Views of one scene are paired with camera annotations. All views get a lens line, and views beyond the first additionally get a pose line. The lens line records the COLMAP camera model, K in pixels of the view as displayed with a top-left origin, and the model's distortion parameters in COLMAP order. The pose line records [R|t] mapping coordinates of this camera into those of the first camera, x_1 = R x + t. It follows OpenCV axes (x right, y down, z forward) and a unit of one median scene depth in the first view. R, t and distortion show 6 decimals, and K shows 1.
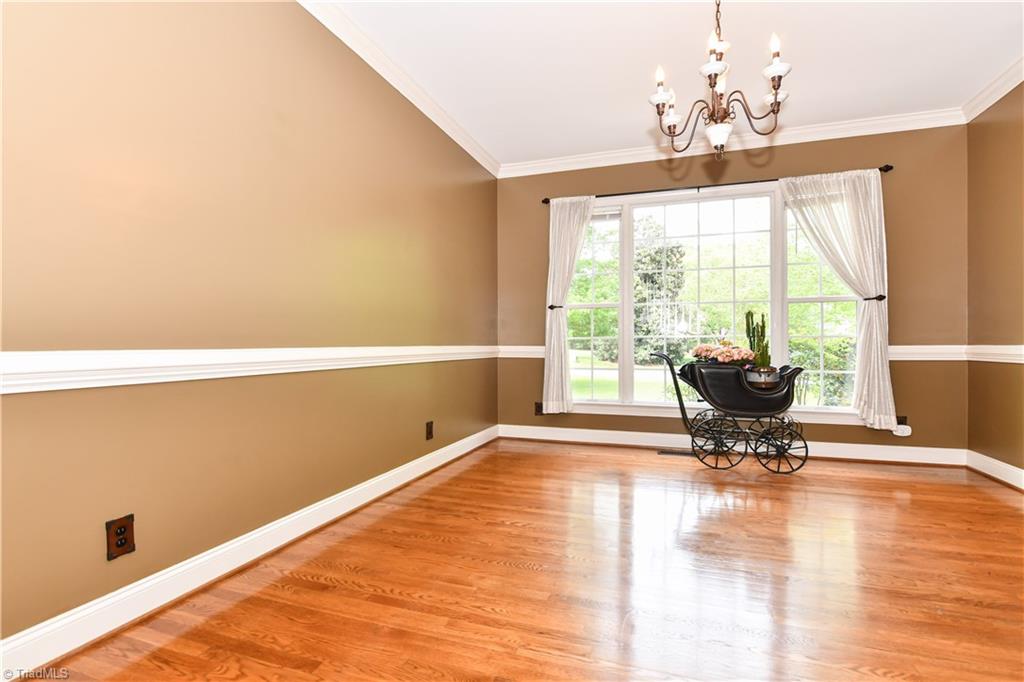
lens RADIAL K [[493.5, 0, 510.9], [0, 493.5, 341.4], [0, 0, 1]] dist [0.003405, -0.005547]
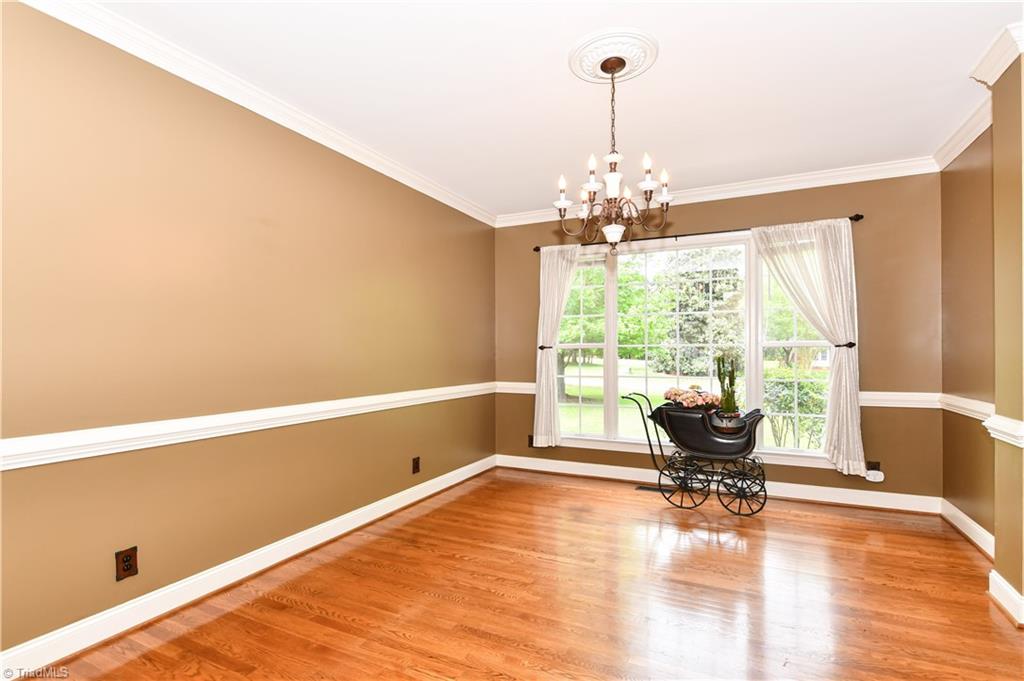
lens RADIAL K [[493.5, 0, 511.6], [0, 493.5, 346.4], [0, 0, 1]] dist [0.003405, -0.005547]
pose [[0.993348, -0.001205, -0.115143, 0.175434], [0.000374, 0.999974, -0.007242, -0.080195], [0.115149, 0.007151, 0.993322, -0.095631]]
